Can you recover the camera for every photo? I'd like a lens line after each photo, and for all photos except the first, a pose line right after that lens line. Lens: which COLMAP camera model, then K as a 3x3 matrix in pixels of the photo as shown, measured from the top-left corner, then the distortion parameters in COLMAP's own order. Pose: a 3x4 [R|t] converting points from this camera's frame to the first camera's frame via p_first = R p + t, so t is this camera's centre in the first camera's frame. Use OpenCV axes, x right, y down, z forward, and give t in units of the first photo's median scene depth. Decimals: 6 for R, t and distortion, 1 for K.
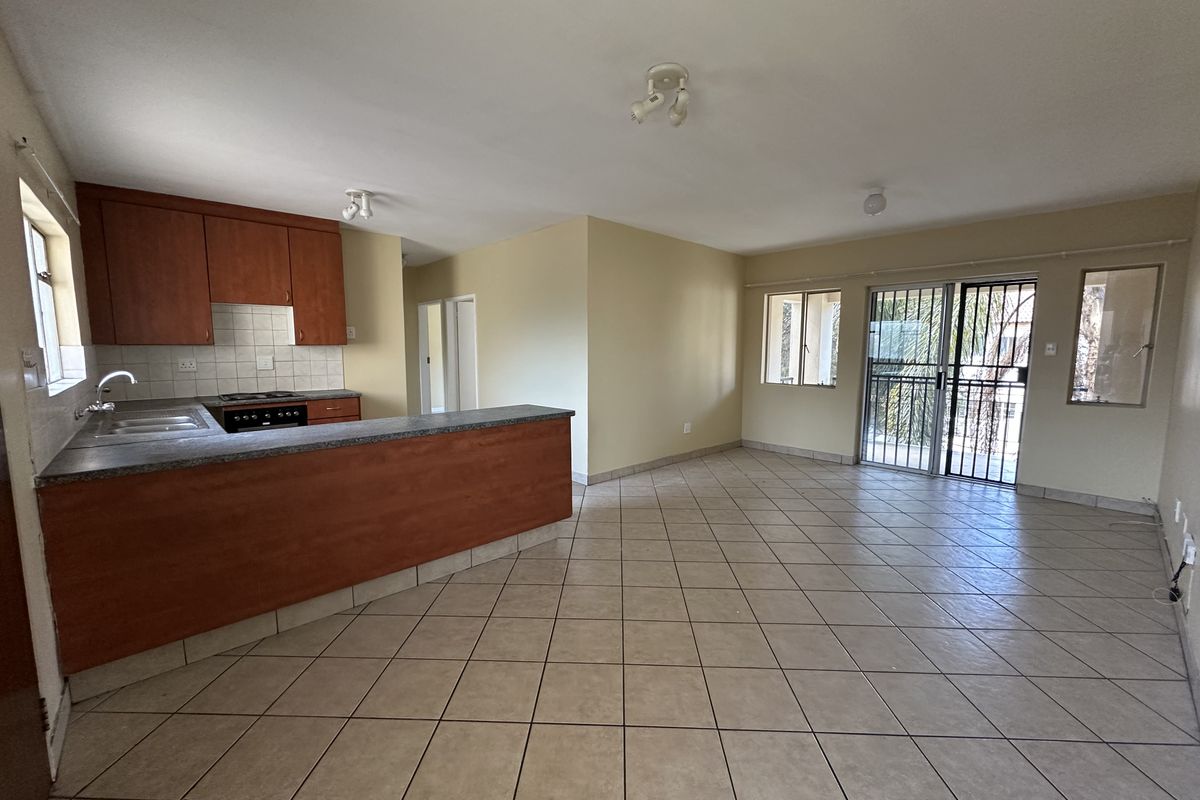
lens RADIAL K [[478.9, 0, 602.3], [0, 478.9, 402.1], [0, 0, 1]] dist [-0.002646, -0.000024]
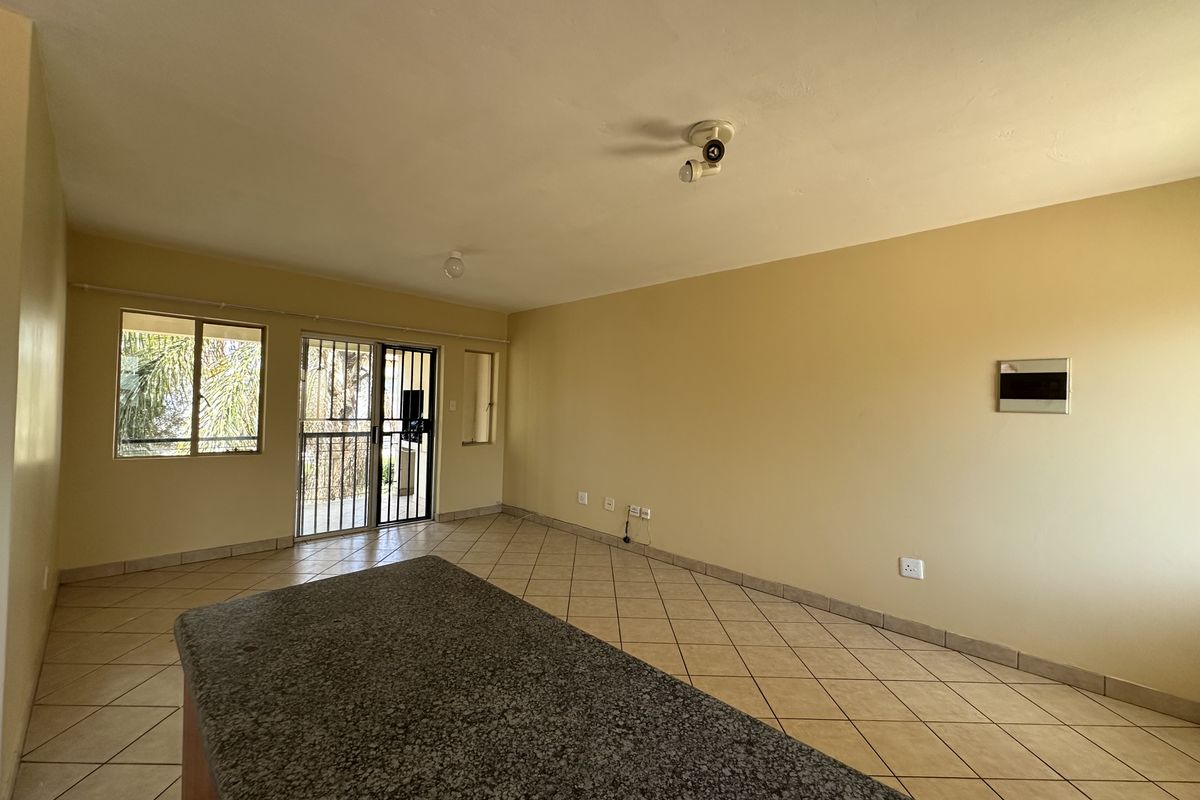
lens RADIAL K [[478.9, 0, 600.0], [0, 478.9, 399.0], [0, 0, 1]] dist [-0.002646, -0.000024]
pose [[-0.051628, 0.007712, 0.998637, -0.352701], [0.087358, 0.996172, -0.003177, -0.077570], [-0.994838, 0.087075, -0.052104, 0.580330]]
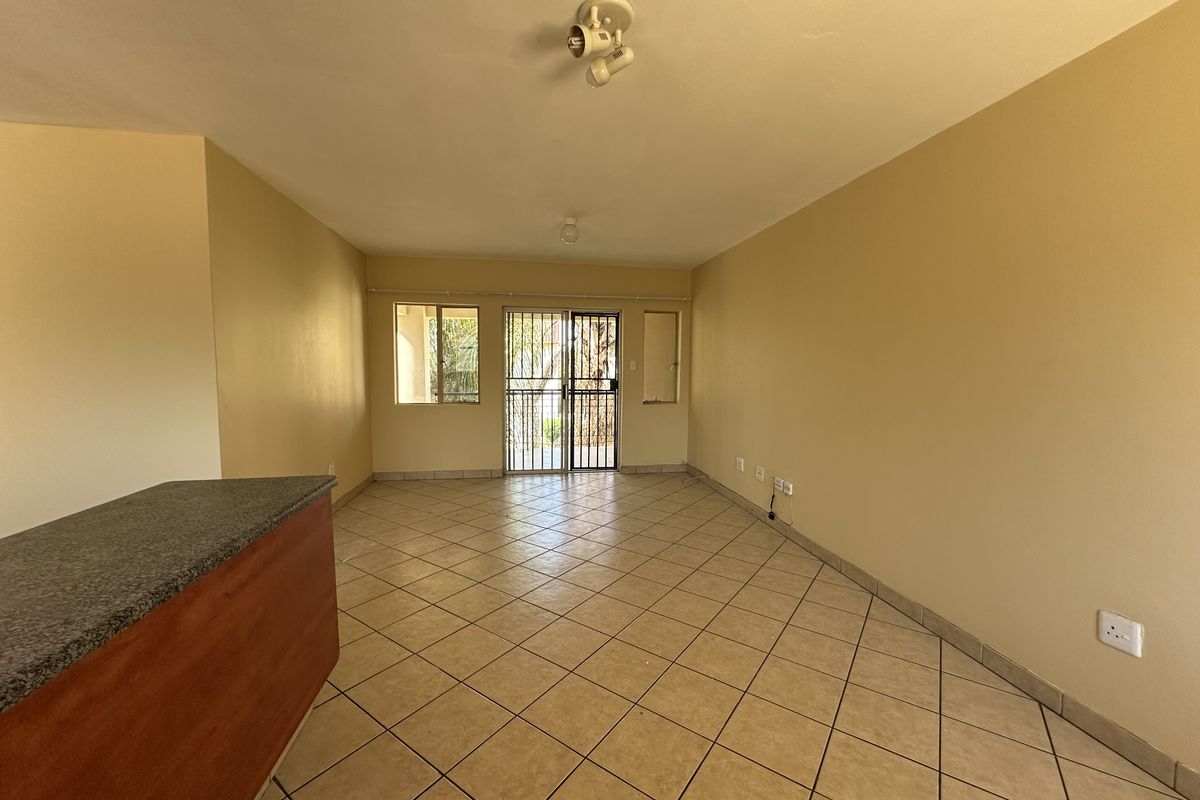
lens RADIAL K [[478.9, 0, 601.3], [0, 478.9, 399.7], [0, 0, 1]] dist [-0.002646, -0.000024]
pose [[0.548826, -0.061695, 0.833657, -0.241944], [0.089978, 0.995839, 0.014462, -0.035308], [-0.831080, 0.067074, 0.552094, 0.276164]]
